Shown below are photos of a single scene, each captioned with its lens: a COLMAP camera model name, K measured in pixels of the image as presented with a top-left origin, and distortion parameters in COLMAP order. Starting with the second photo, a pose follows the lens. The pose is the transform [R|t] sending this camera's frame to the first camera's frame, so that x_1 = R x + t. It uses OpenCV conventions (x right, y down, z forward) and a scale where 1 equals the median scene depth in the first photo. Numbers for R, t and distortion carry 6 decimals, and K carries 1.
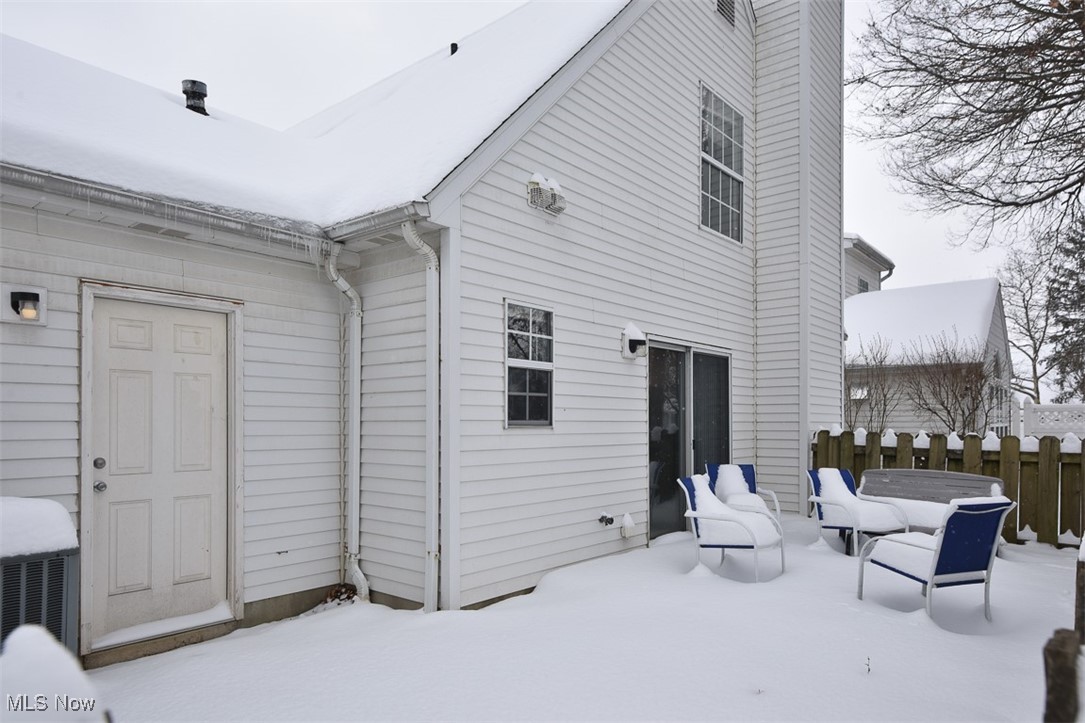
lens RADIAL K [[676.4, 0, 545.9], [0, 676.4, 417.4], [0, 0, 1]] dist [0.005481, 0.000085]
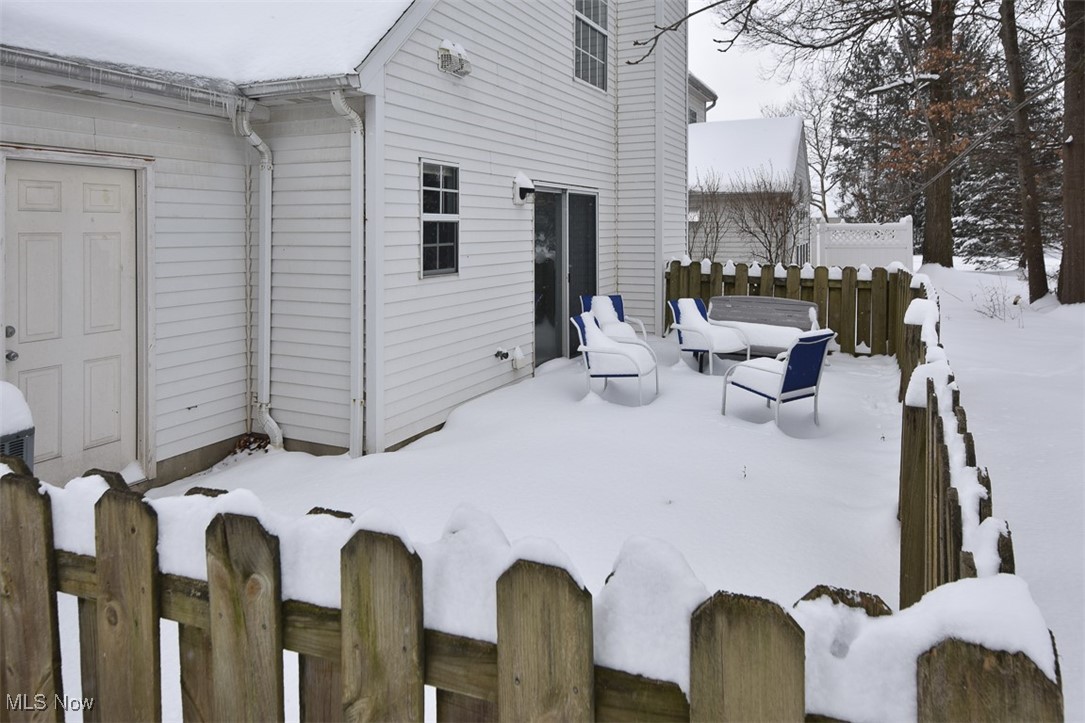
lens RADIAL K [[699.8, 0, 543.6], [0, 699.8, 230.6], [0, 0, 1]] dist [-0.000610, -0.001639]
pose [[0.968824, -0.006478, 0.247667, -0.137090], [0.003364, 0.999910, 0.012994, -0.069473], [-0.247728, -0.011755, 0.968758, -0.115807]]
